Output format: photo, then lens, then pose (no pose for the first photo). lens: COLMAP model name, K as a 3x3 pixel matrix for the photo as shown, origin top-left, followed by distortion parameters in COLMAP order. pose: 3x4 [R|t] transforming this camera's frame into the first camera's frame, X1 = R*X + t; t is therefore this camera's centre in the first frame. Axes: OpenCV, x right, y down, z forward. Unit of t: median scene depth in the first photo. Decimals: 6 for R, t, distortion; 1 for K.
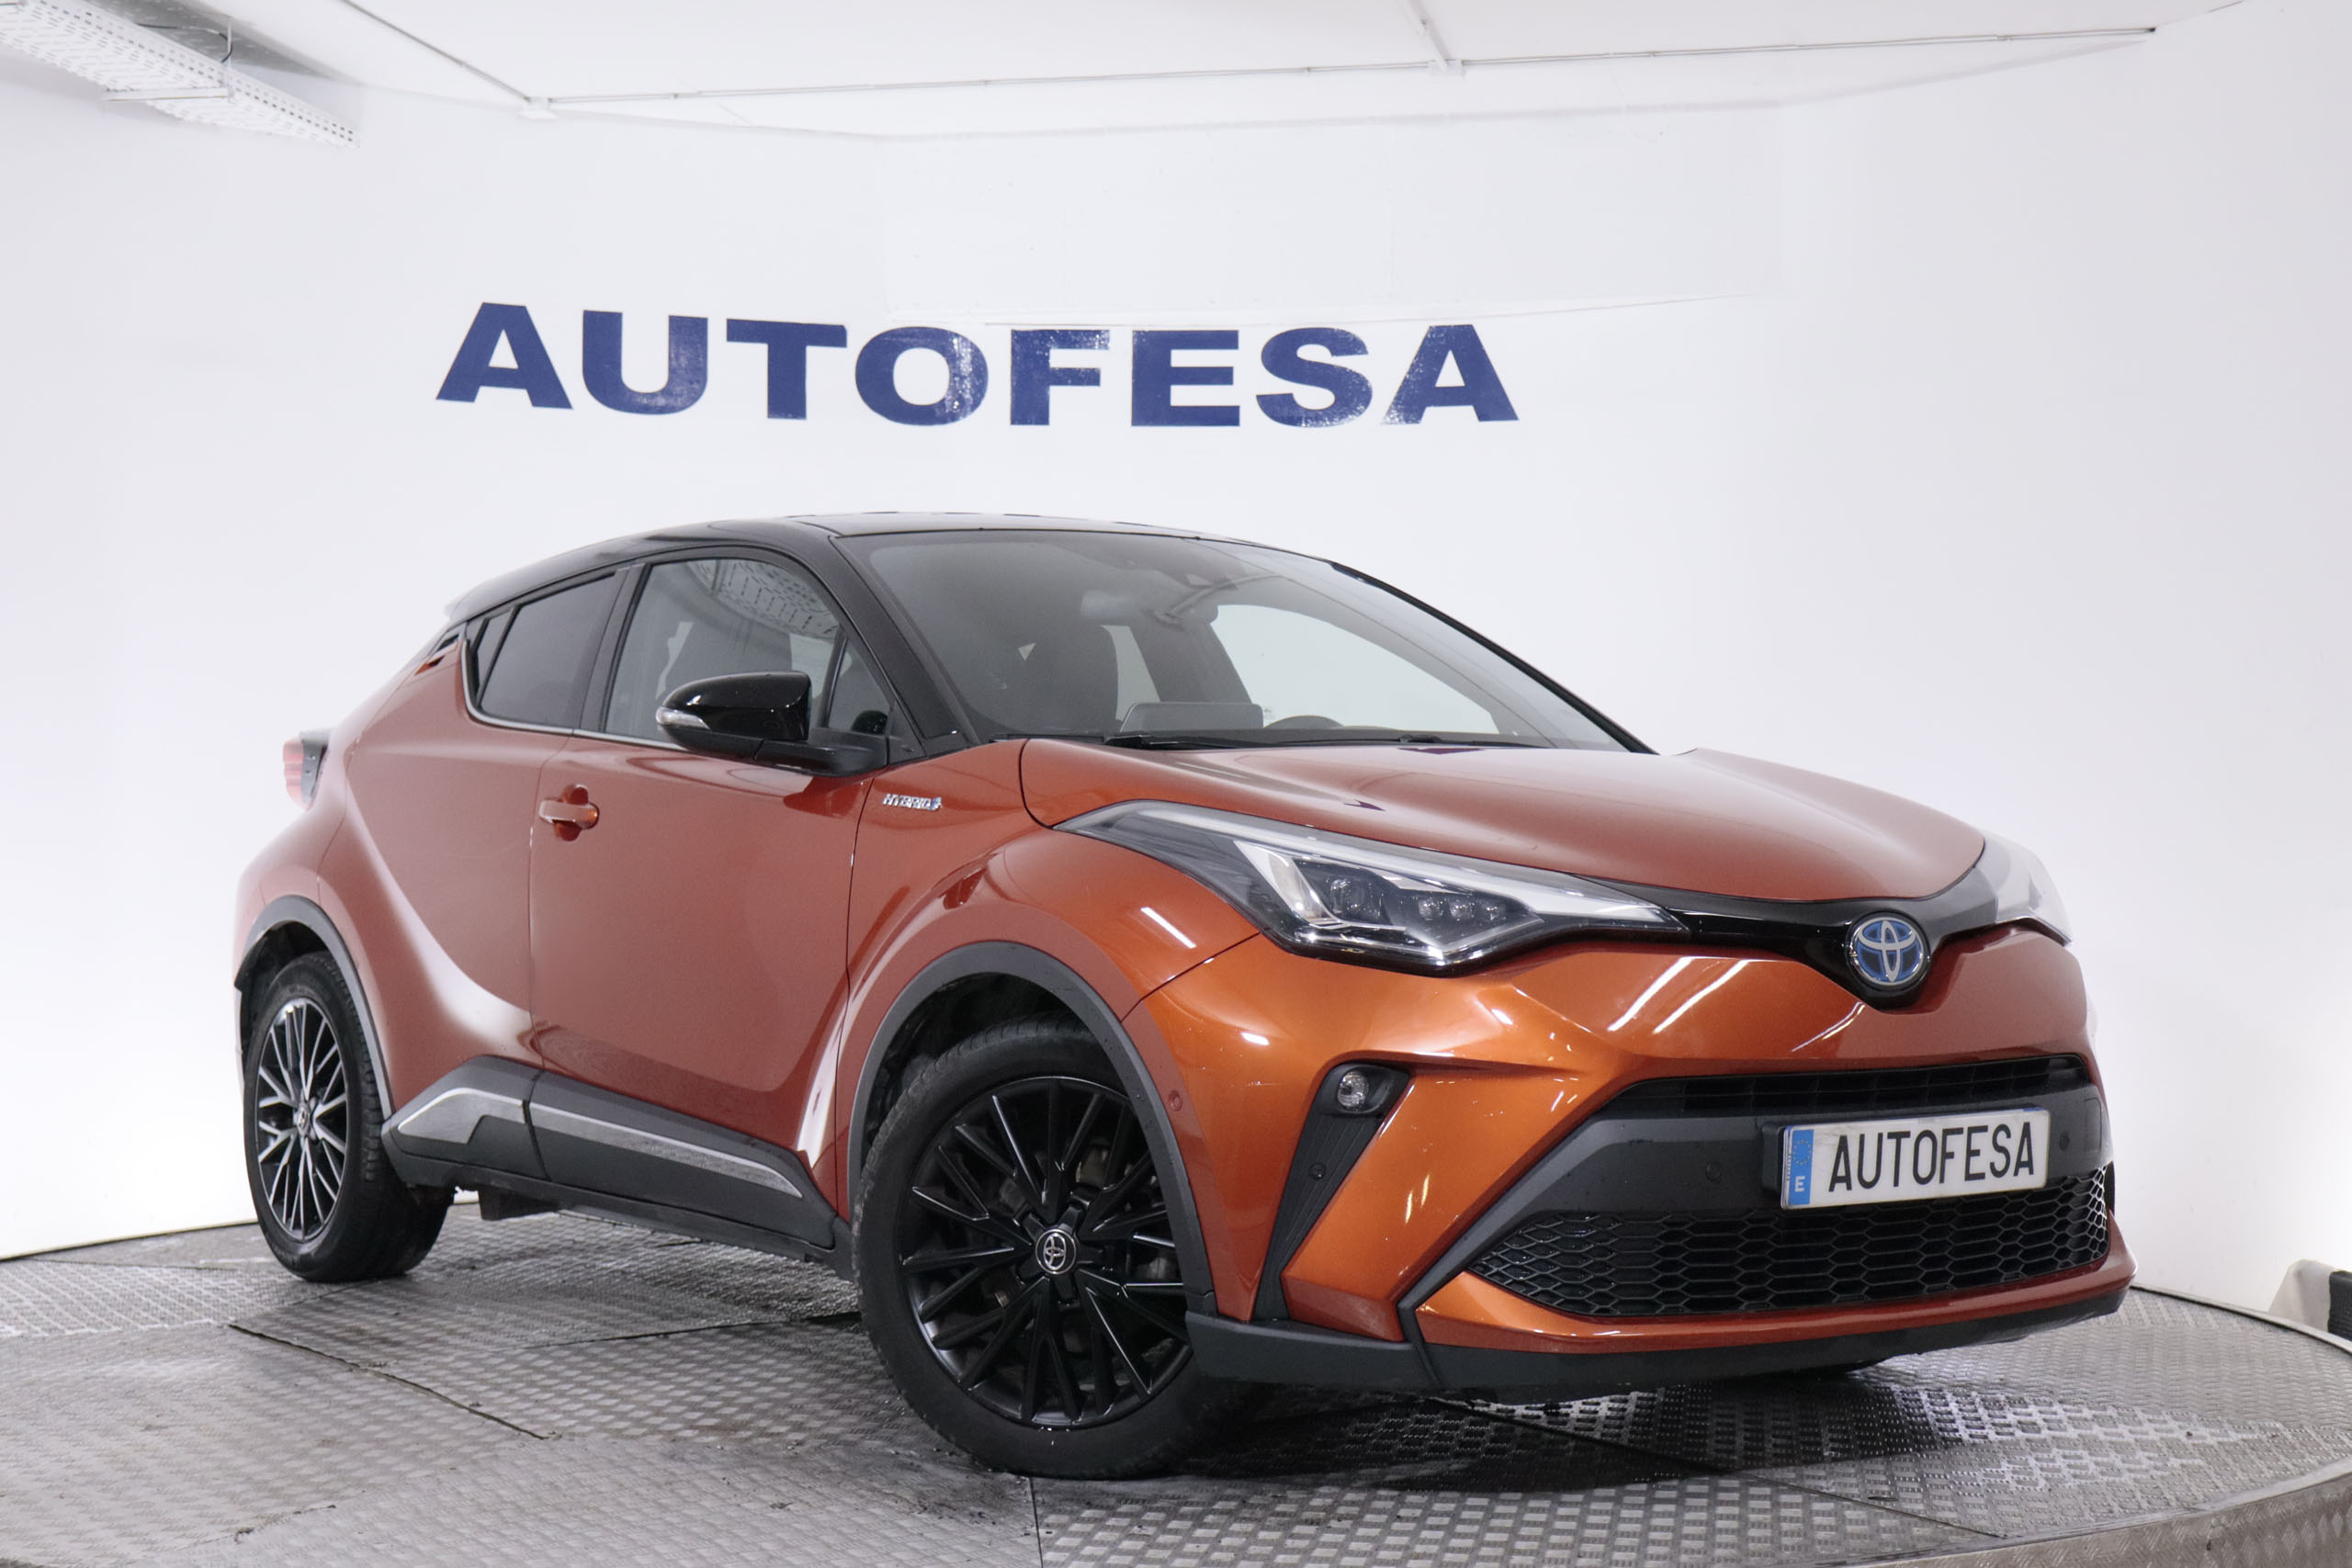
lens RADIAL K [[3685.7, 0, 1199.7], [0, 3685.7, 778.7], [0, 0, 1]] dist [0.048264, 0.000000]
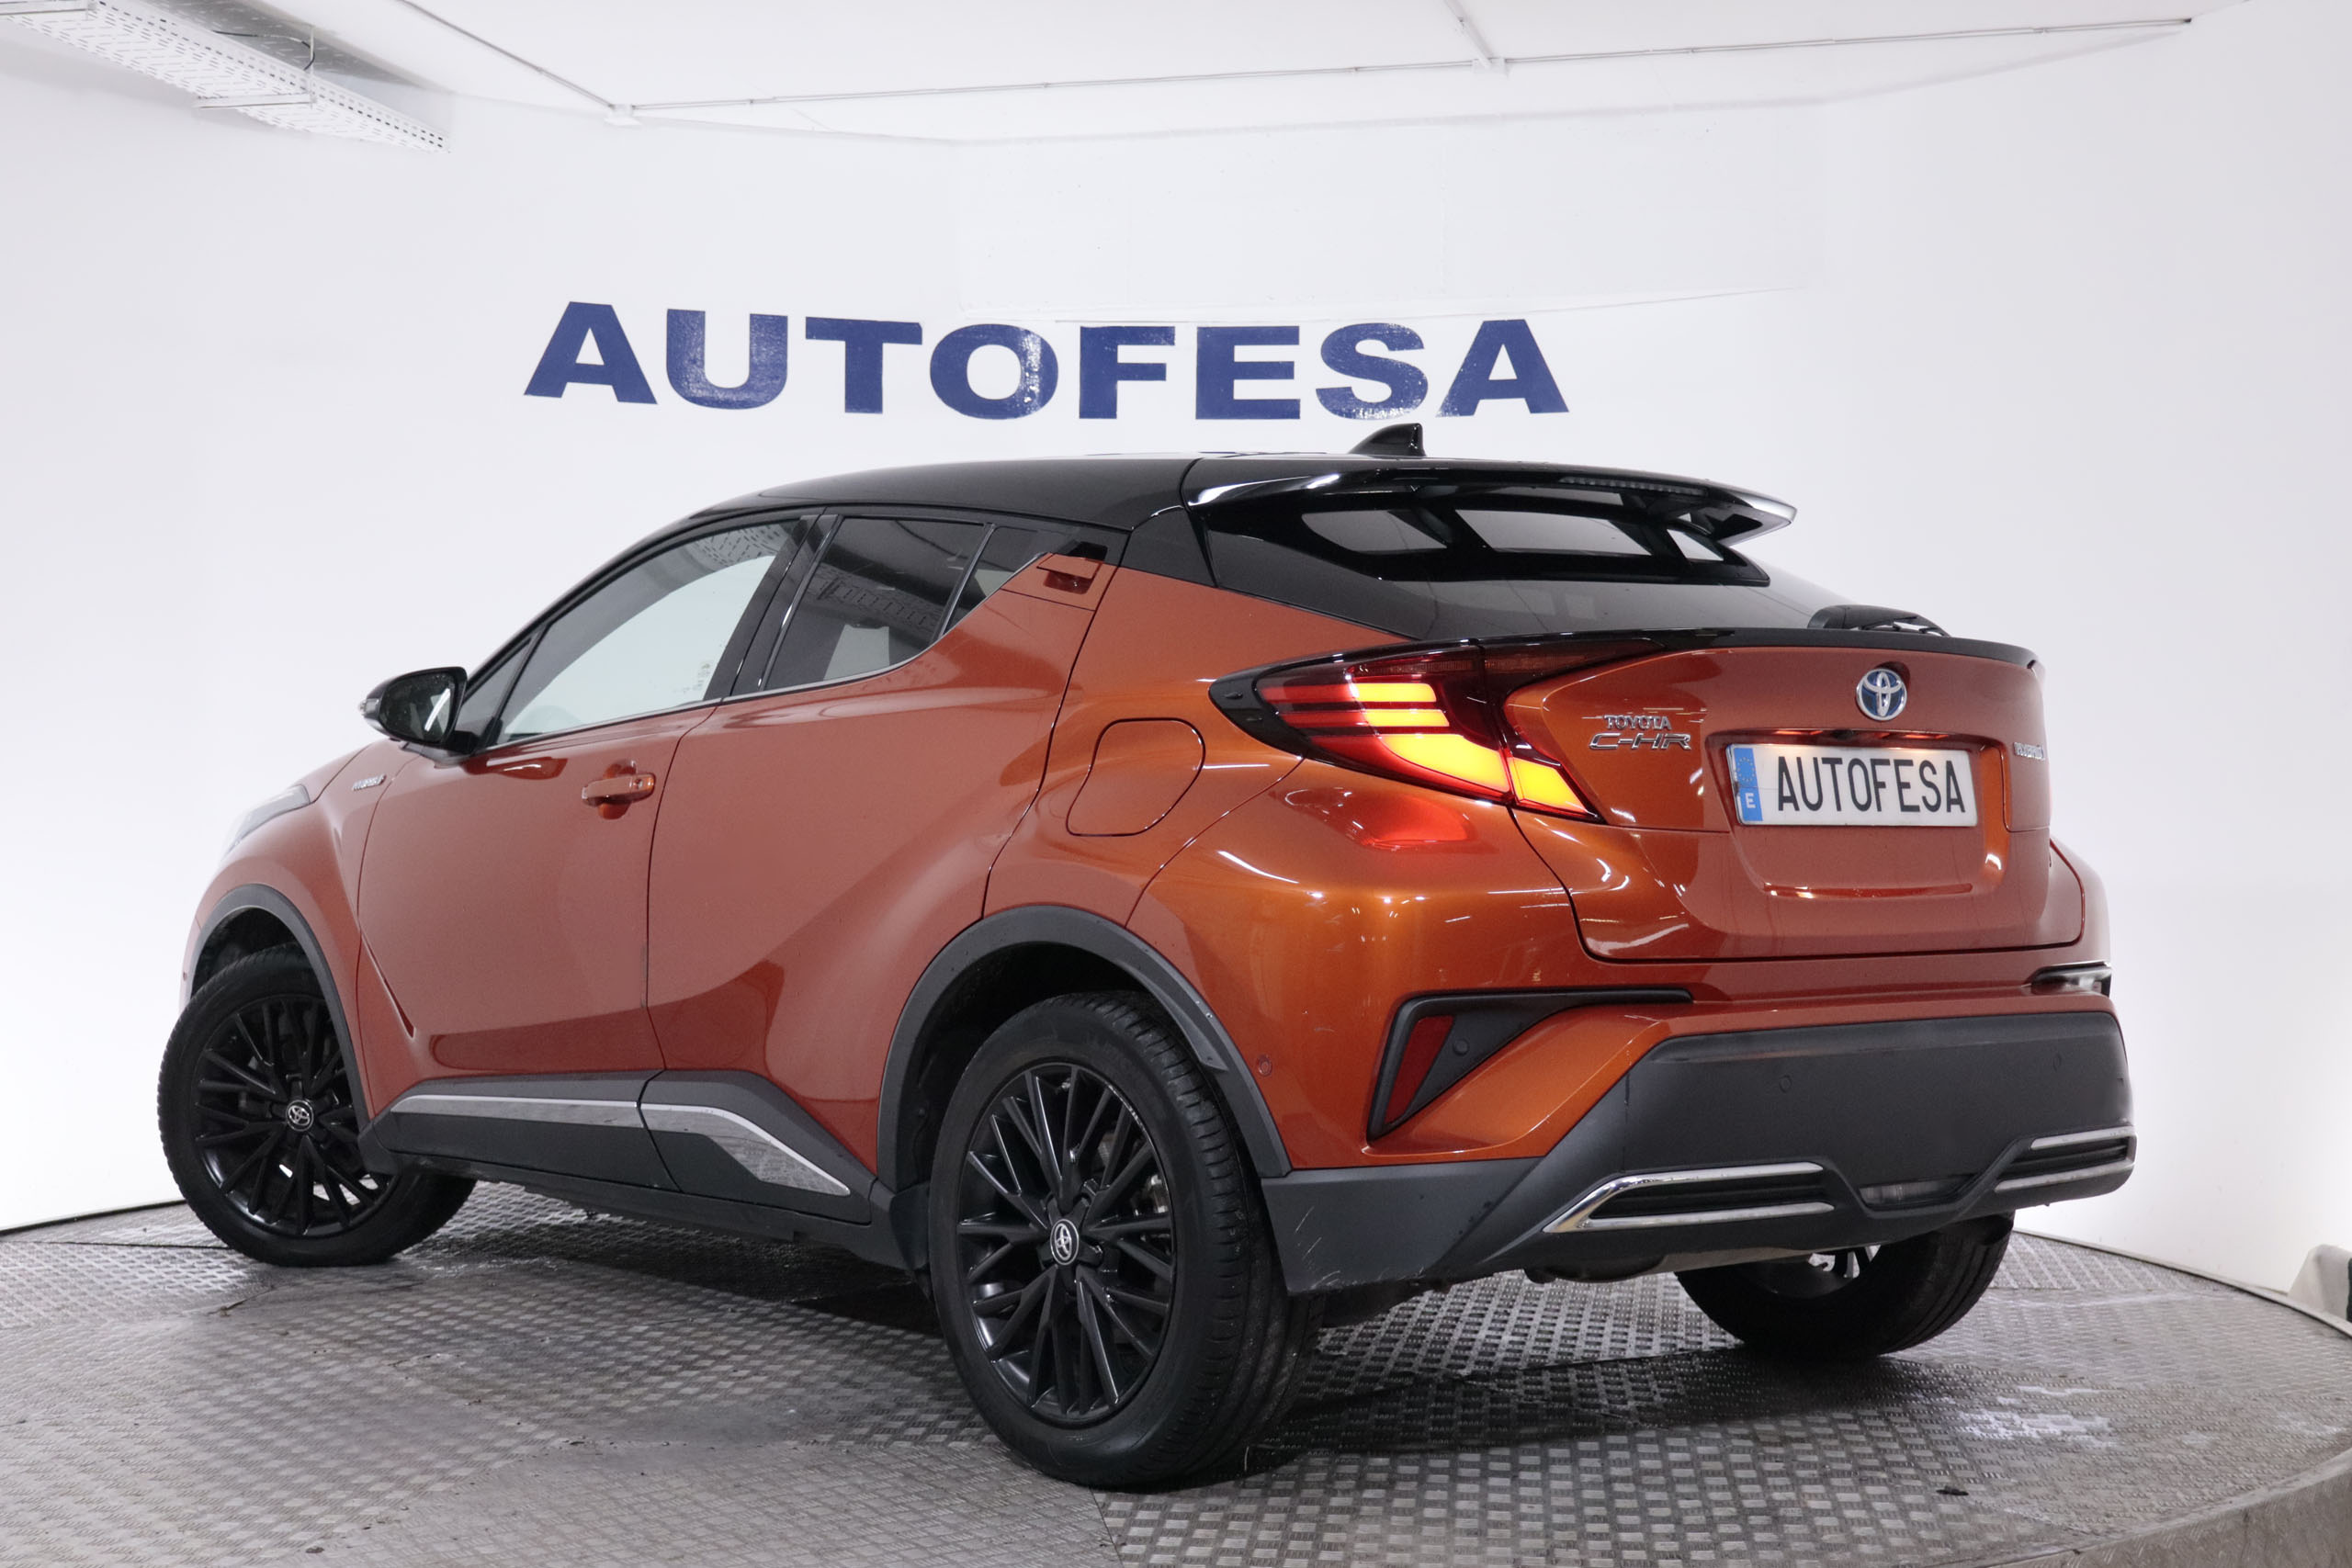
lens RADIAL K [[3300.8, 0, 1228.1], [0, 3300.8, 787.3], [0, 0, 1]] dist [0.032170, 0.000000]
pose [[0.998400, 0.003709, -0.056431, 0.043986], [-0.003157, 0.999946, 0.009853, -0.001559], [0.056465, -0.009659, 0.998358, 0.075496]]
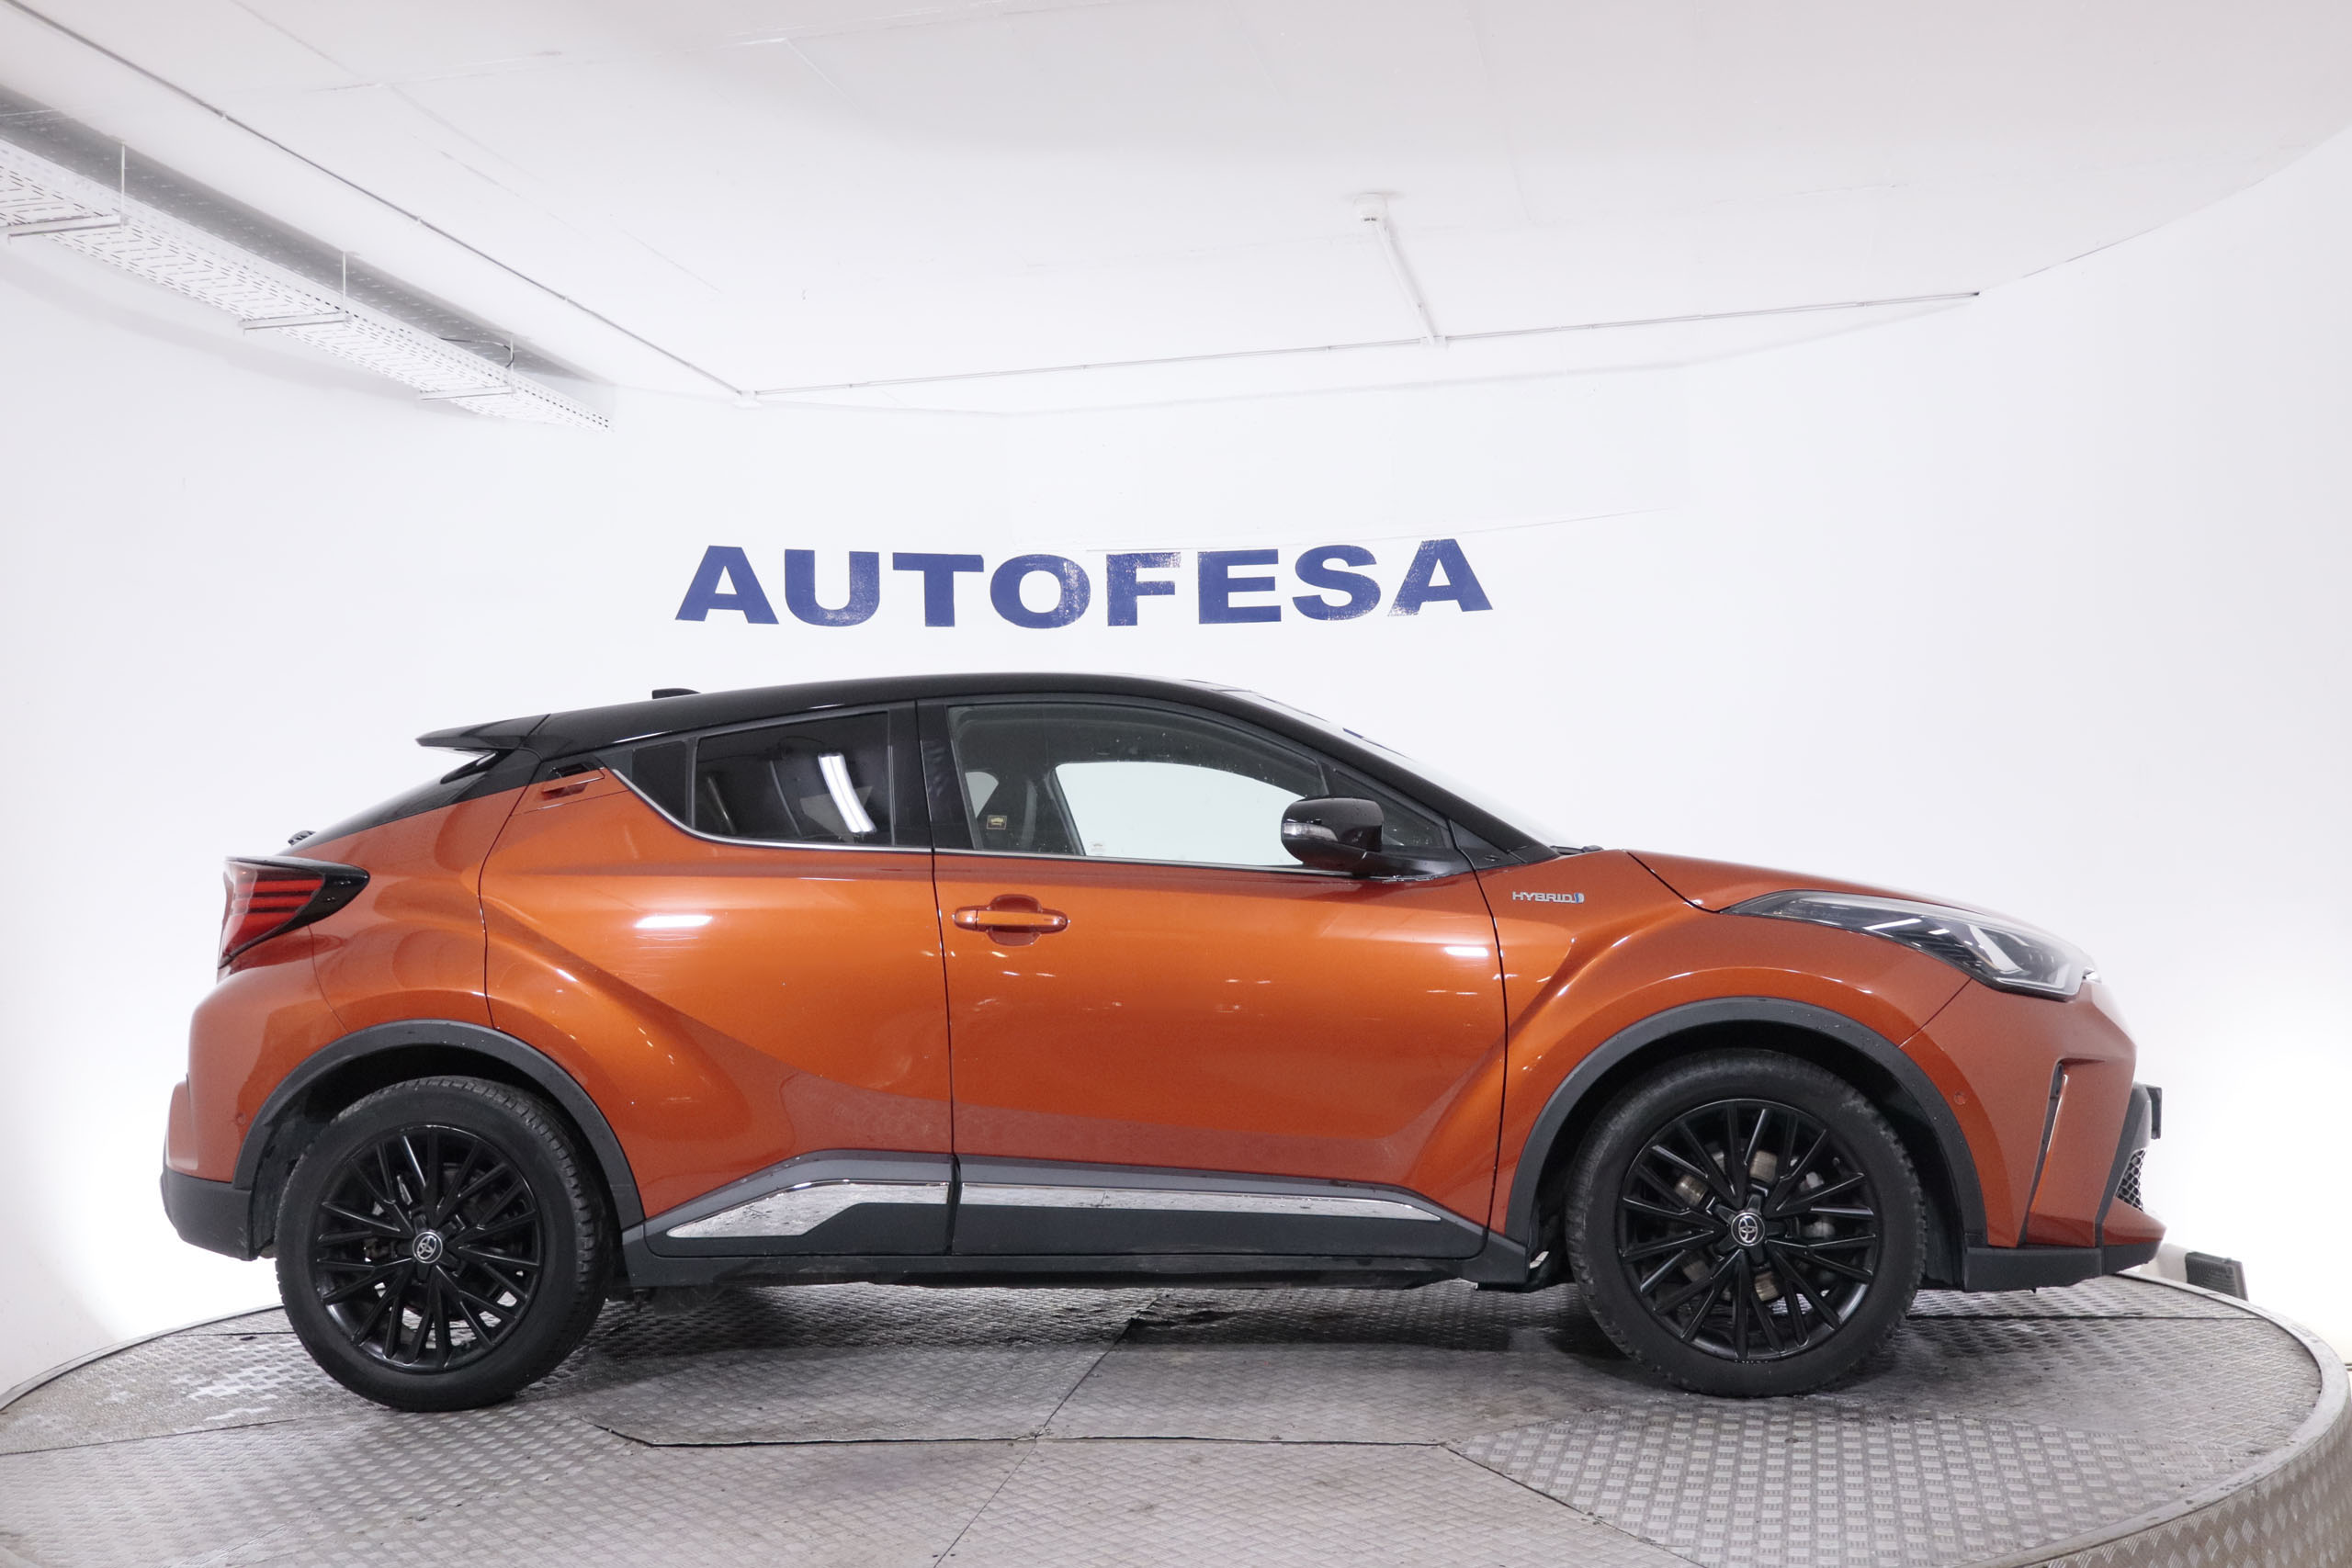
lens RADIAL K [[2461.6, 0, 1180.6], [0, 2461.6, 788.8], [0, 0, 1]] dist [0.041816, 0.000000]
pose [[0.999463, -0.031469, -0.009124, -0.019367], [0.031084, 0.998732, -0.039604, -0.001504], [0.010359, 0.039299, 0.999174, 0.119133]]
